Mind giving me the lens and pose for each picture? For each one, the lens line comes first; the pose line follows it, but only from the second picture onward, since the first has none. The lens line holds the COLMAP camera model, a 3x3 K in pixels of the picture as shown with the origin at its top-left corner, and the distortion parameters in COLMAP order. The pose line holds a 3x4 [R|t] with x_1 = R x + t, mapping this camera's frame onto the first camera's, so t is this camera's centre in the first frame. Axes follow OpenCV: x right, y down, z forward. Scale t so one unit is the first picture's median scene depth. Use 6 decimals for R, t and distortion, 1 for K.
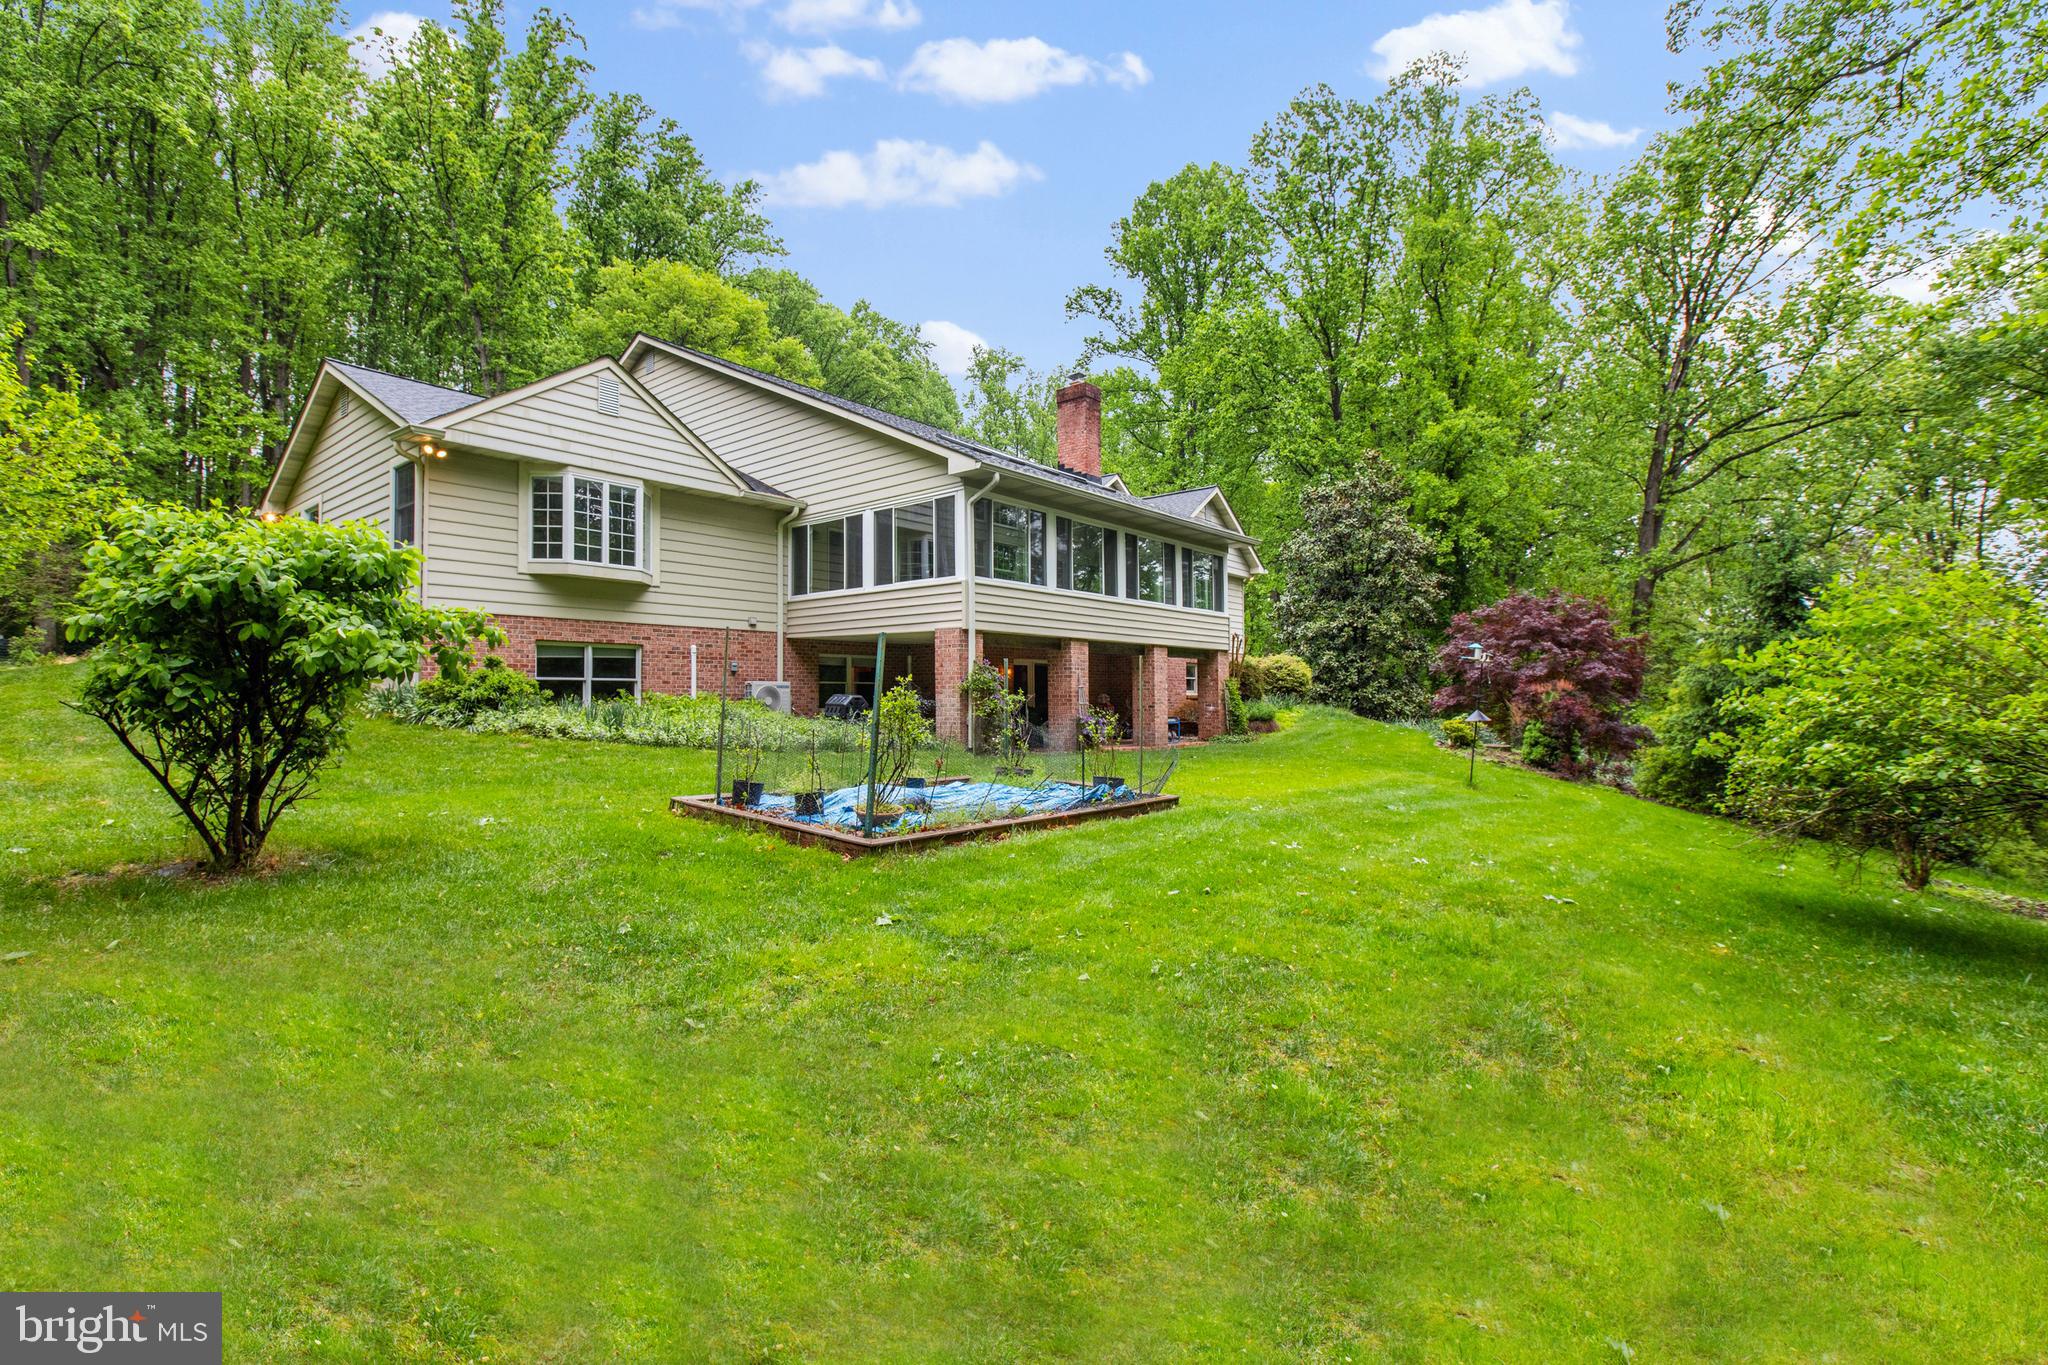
lens RADIAL K [[927.4, 0, 1024.0], [0, 927.4, 682.5], [0, 0, 1]] dist [-0.001446, -0.000145]
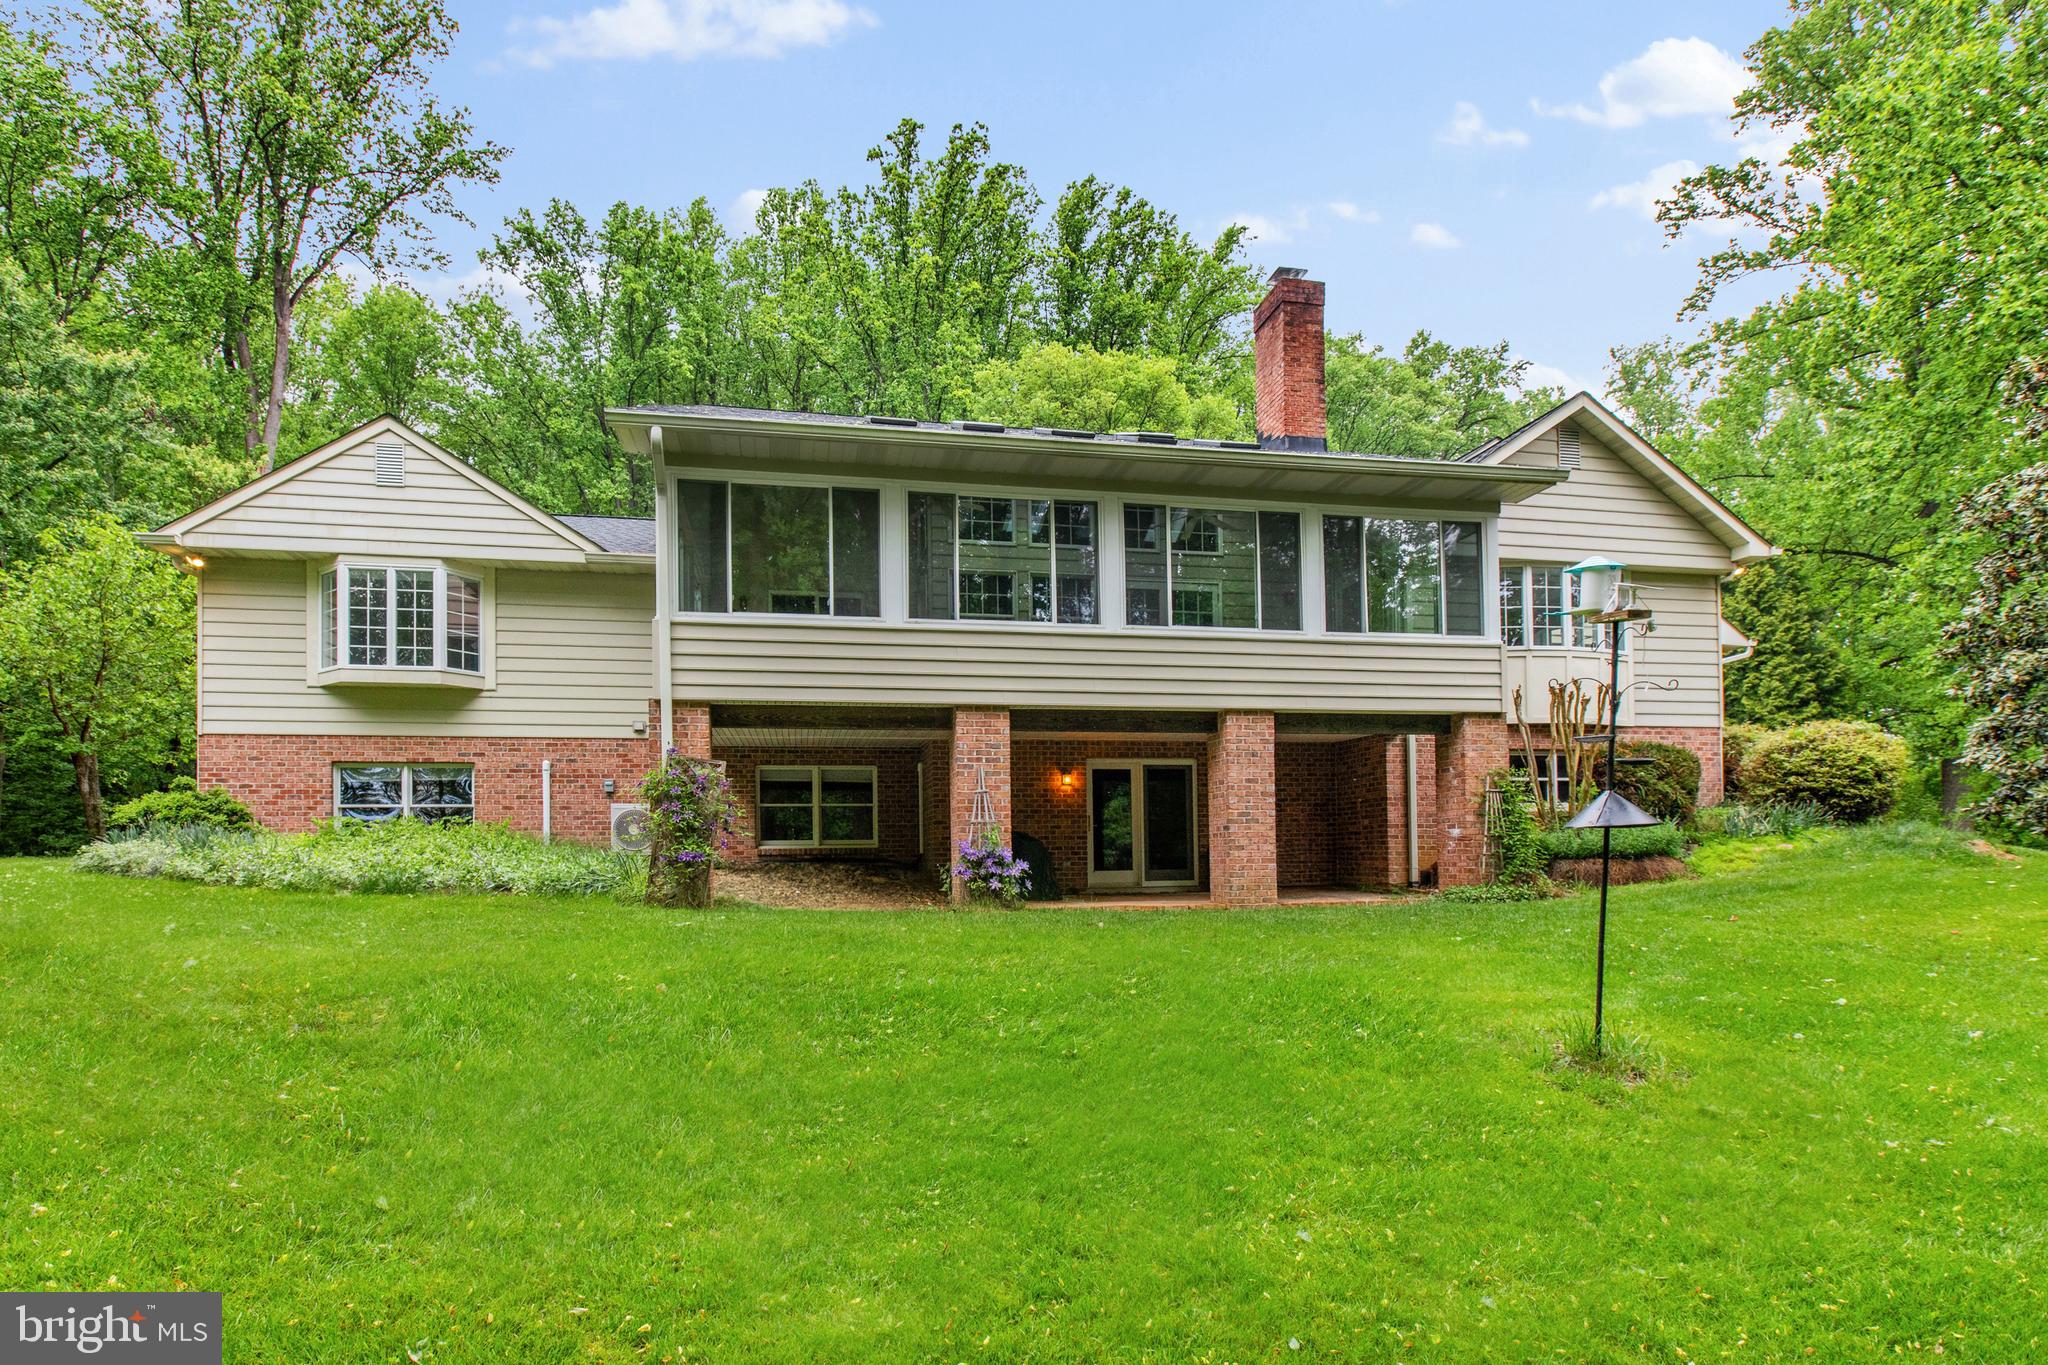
lens RADIAL K [[1012.7, 0, 1024.2], [0, 1012.7, 860.4], [0, 0, 1]] dist [0.002402, 0.000220]
pose [[0.767582, -0.007058, -0.640912, 0.495400], [0.021893, 0.999645, 0.015210, 0.039607], [0.640577, -0.025706, 0.767464, 0.571850]]
